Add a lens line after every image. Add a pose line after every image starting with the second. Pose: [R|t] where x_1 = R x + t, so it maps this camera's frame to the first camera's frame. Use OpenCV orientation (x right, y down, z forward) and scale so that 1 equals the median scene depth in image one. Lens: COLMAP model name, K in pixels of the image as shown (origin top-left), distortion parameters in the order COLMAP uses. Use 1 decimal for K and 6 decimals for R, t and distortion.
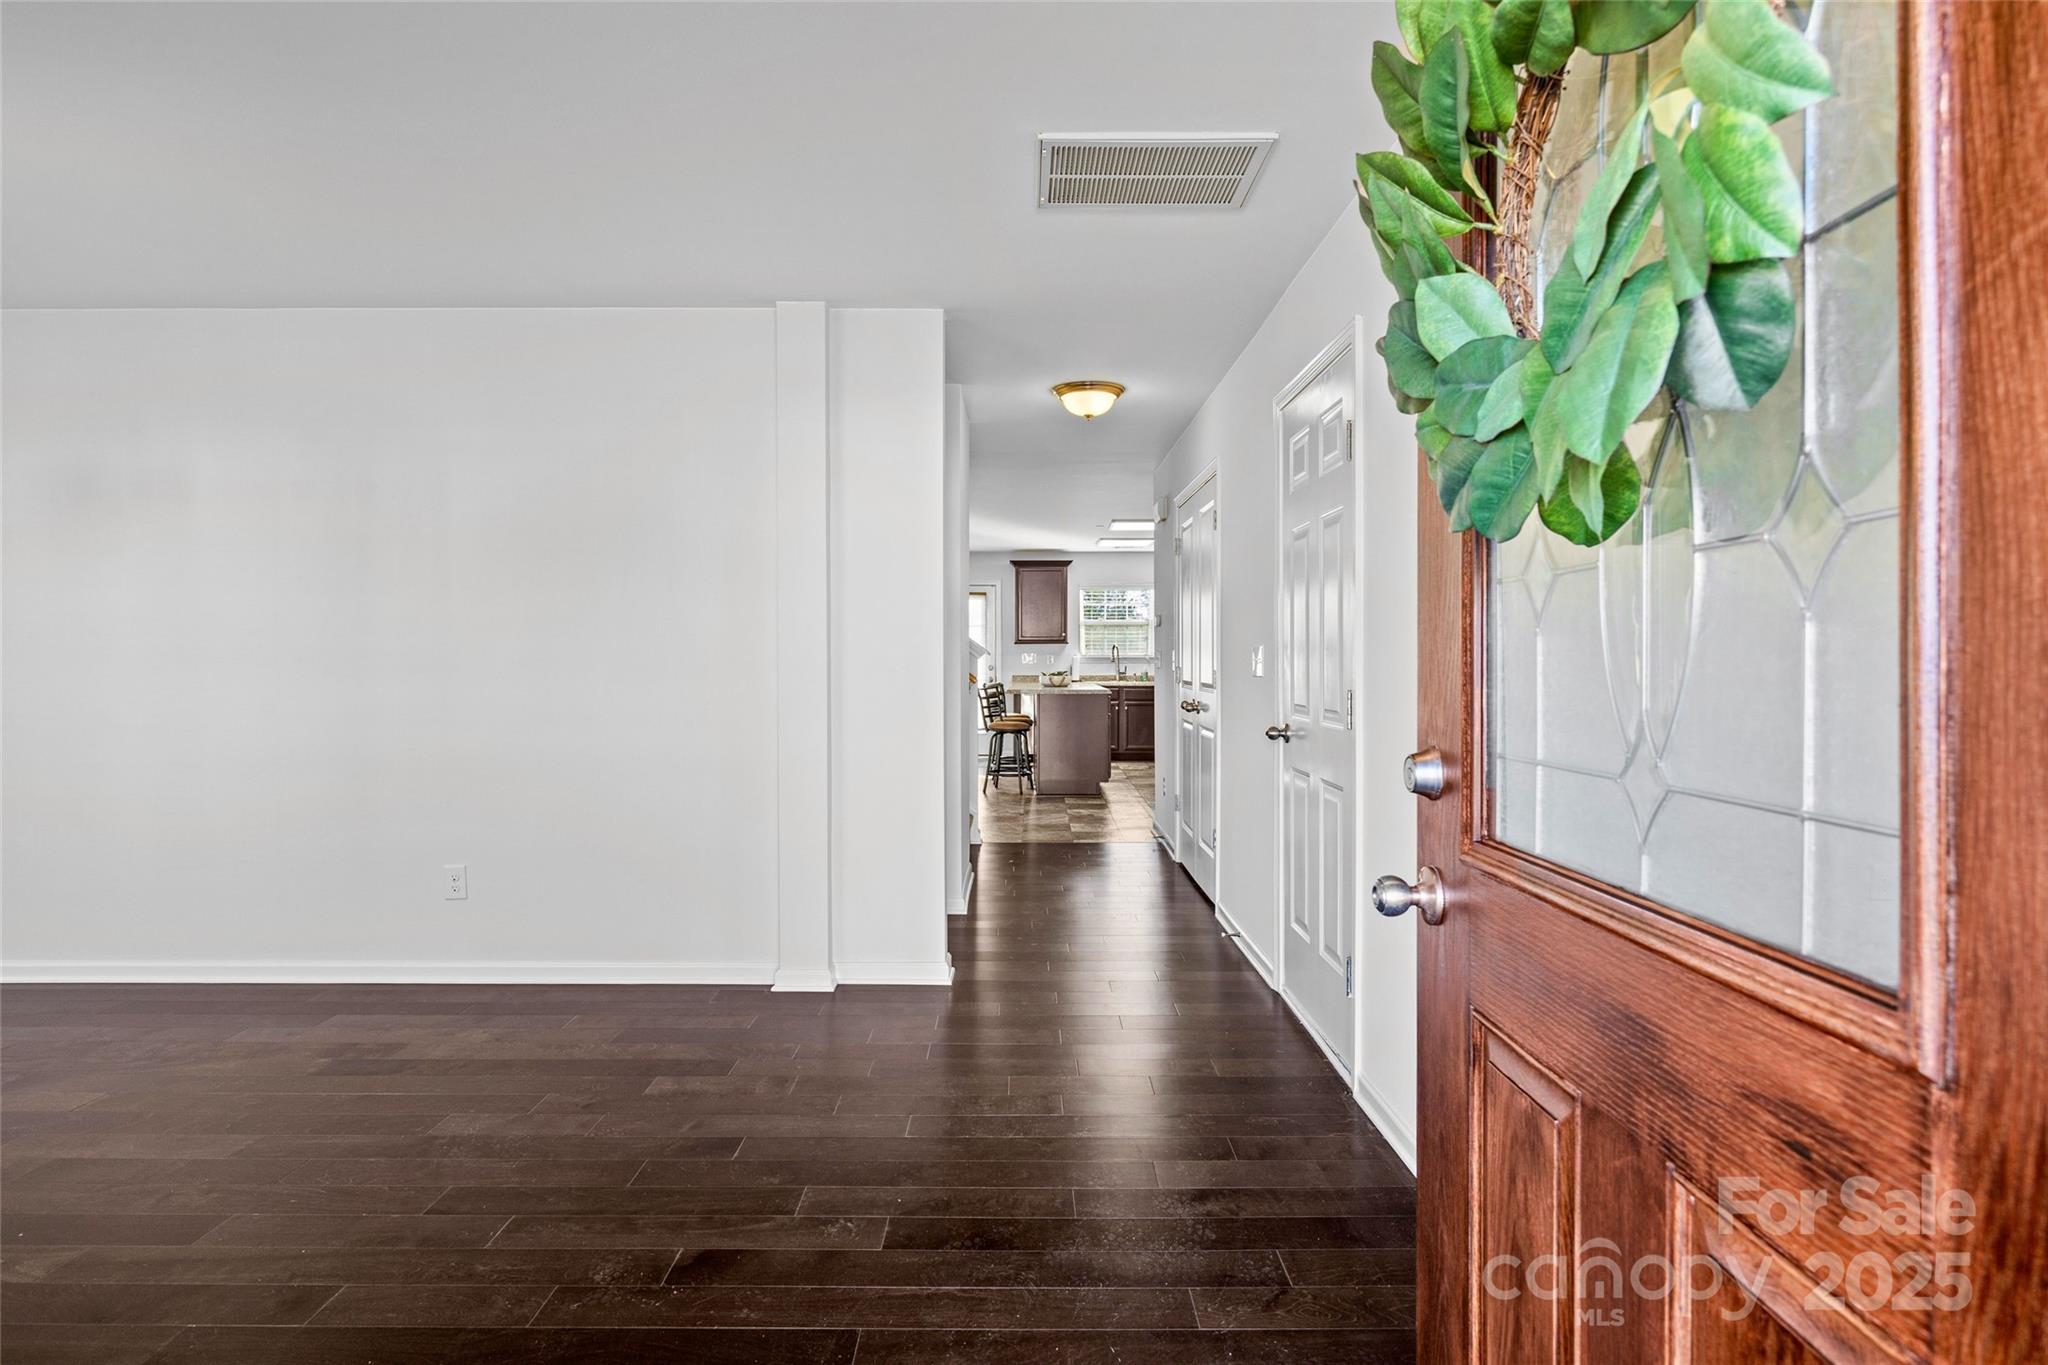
lens RADIAL K [[1073.6, 0, 1024.0], [0, 1073.6, 682.5], [0, 0, 1]] dist [-0.001535, -0.000170]
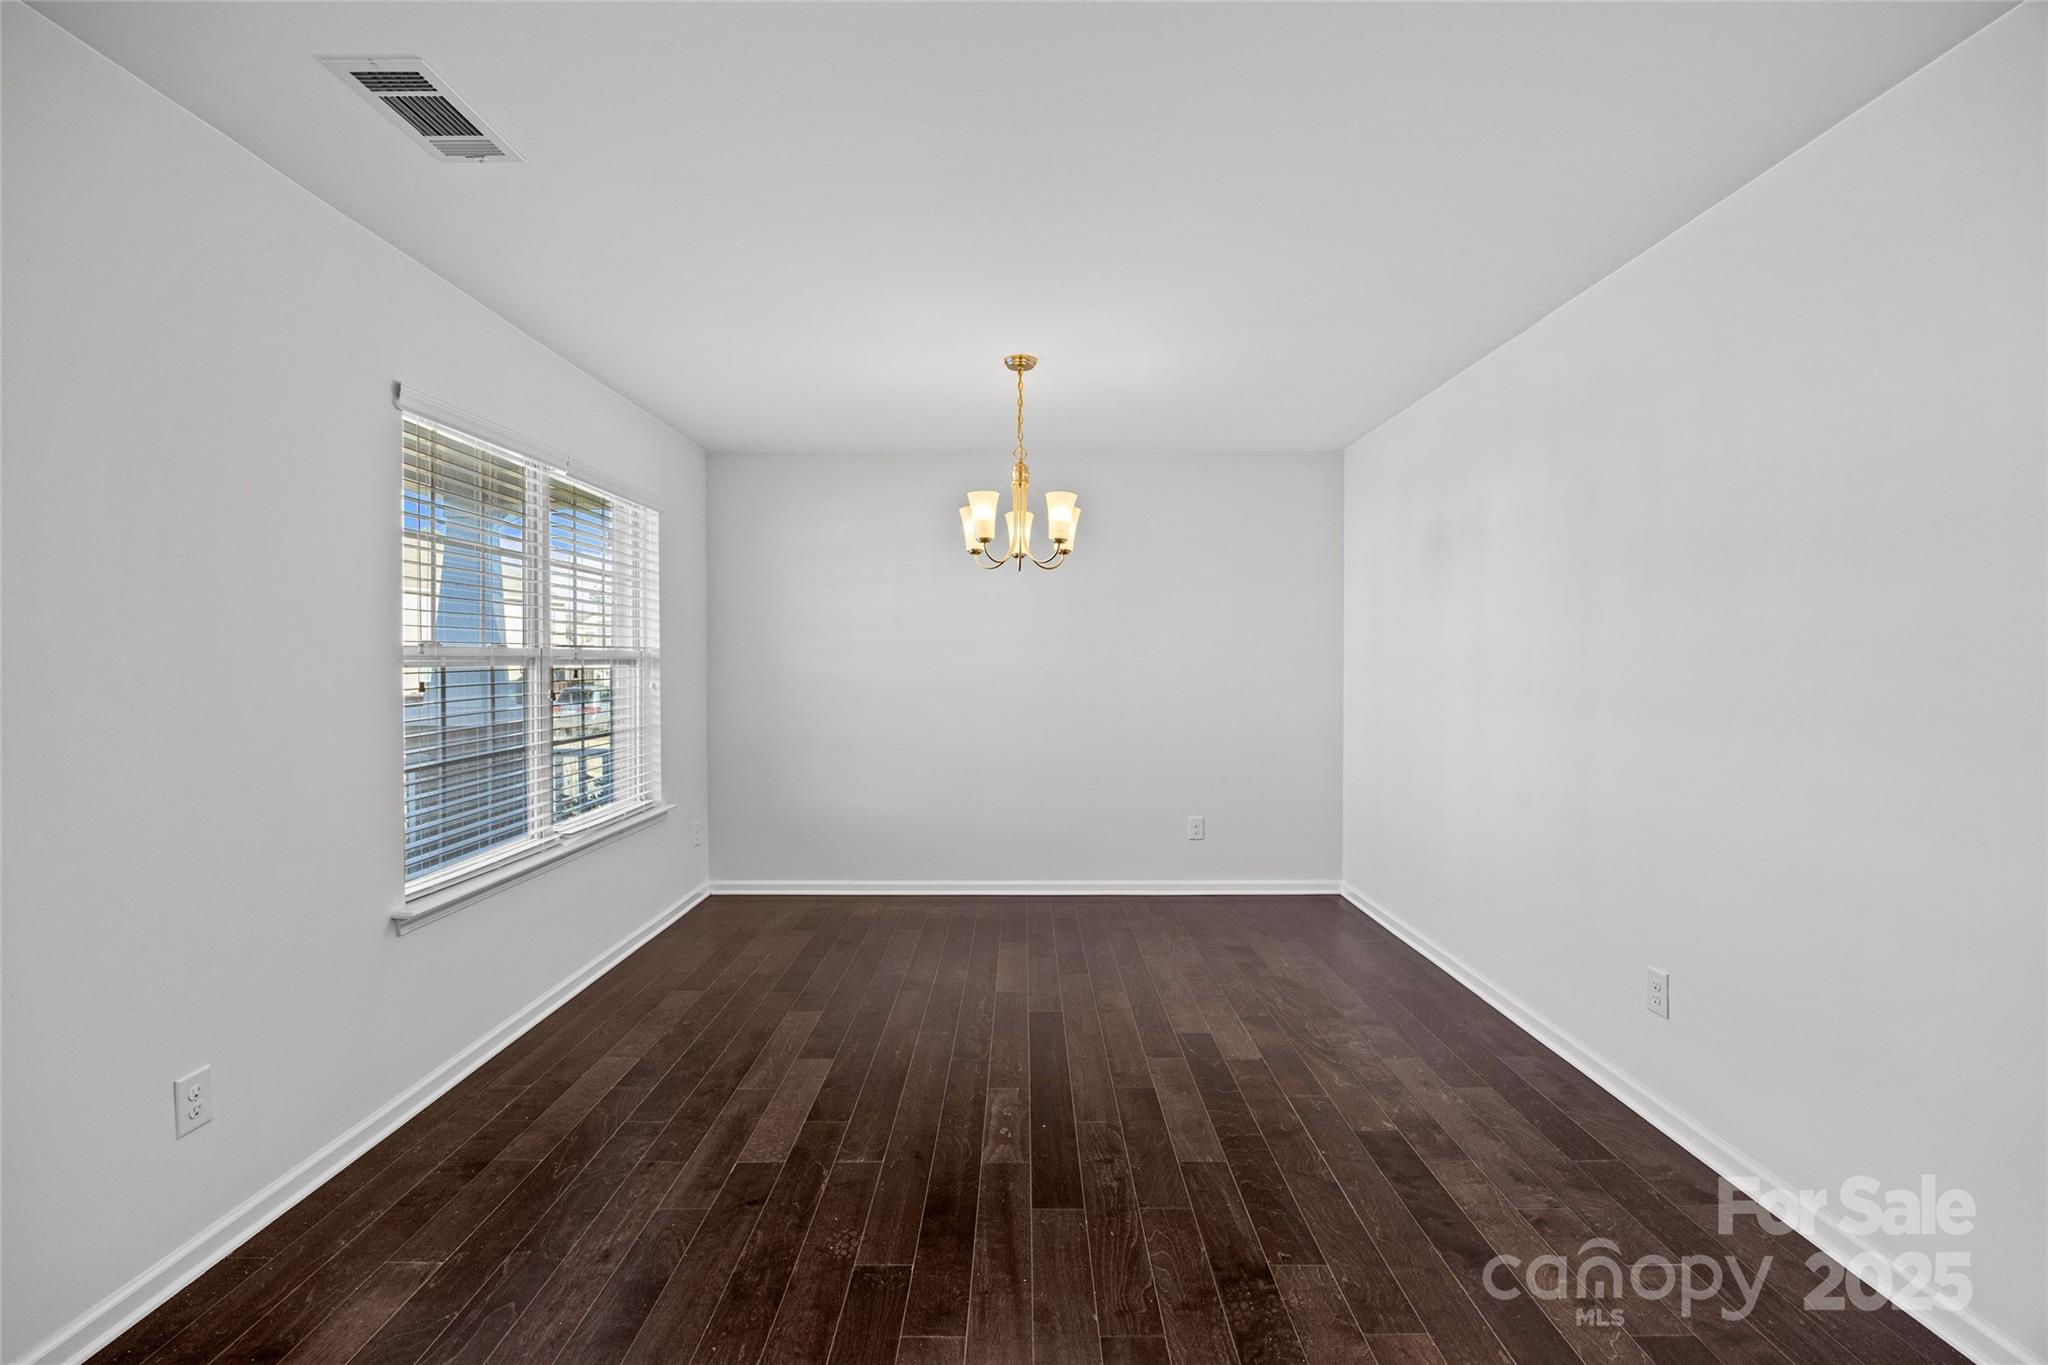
lens RADIAL K [[892.2, 0, 1024.0], [0, 892.2, 682.5], [0, 0, 1]] dist [-0.017654, 0.000133]
pose [[-0.012897, 0.022140, -0.999672, 0.098924], [-0.017741, 0.999592, 0.022367, -0.039902], [0.999759, 0.018024, -0.012499, 0.557373]]
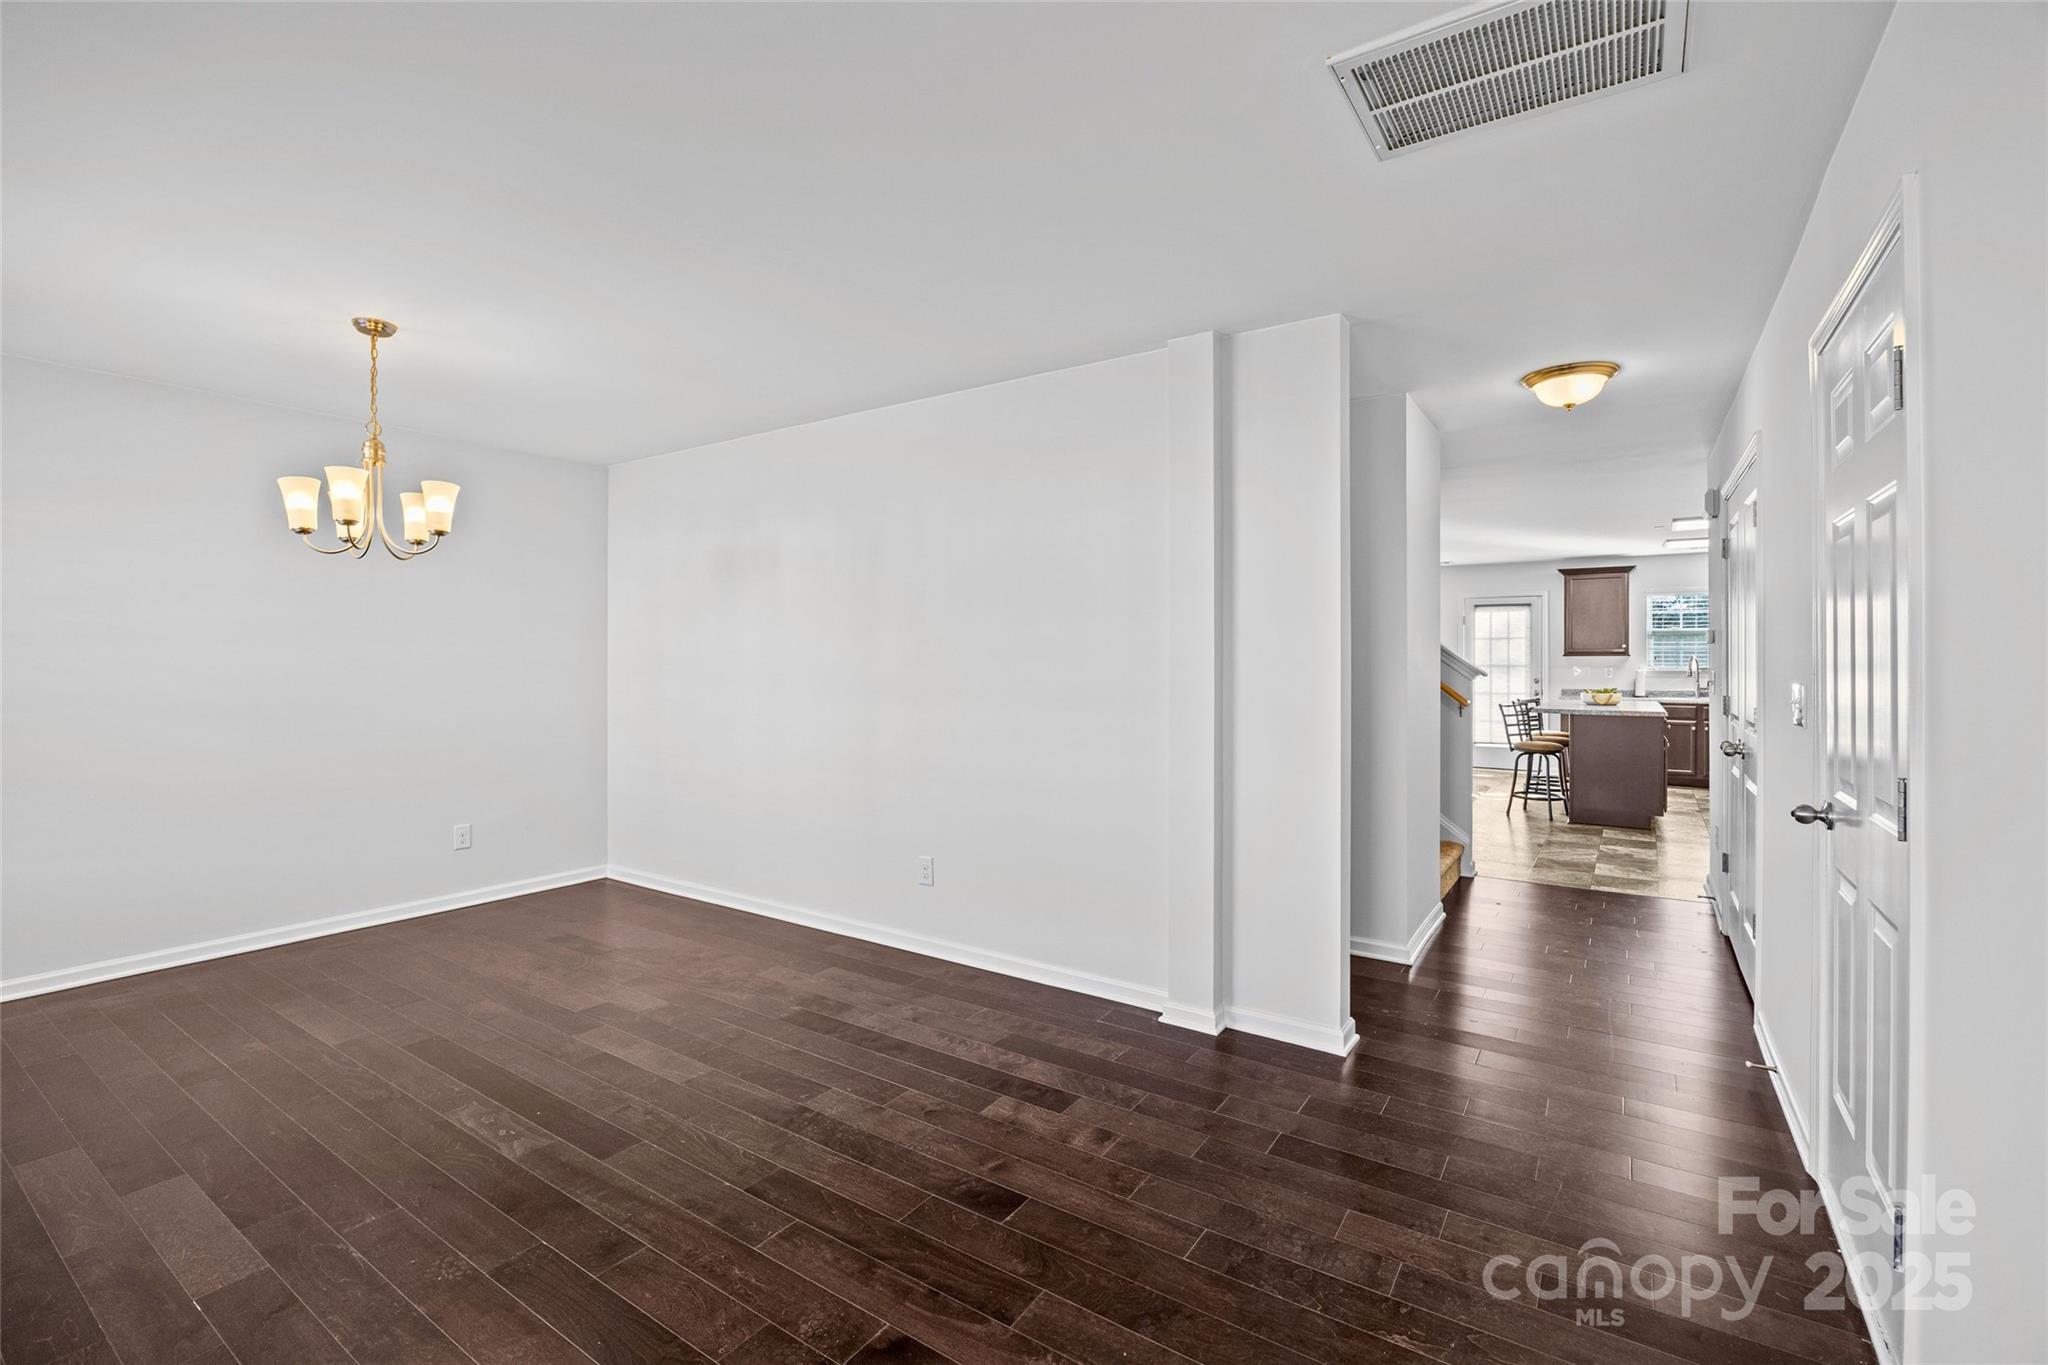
lens RADIAL K [[899.1, 0, 1019.7], [0, 899.1, 664.5], [0, 0, 1]] dist [-0.013385, 0.000490]
pose [[0.824373, 0.002871, -0.566040, 0.132253], [-0.013271, 0.999810, -0.014257, -0.033537], [0.565892, 0.019264, 0.824254, 0.220511]]
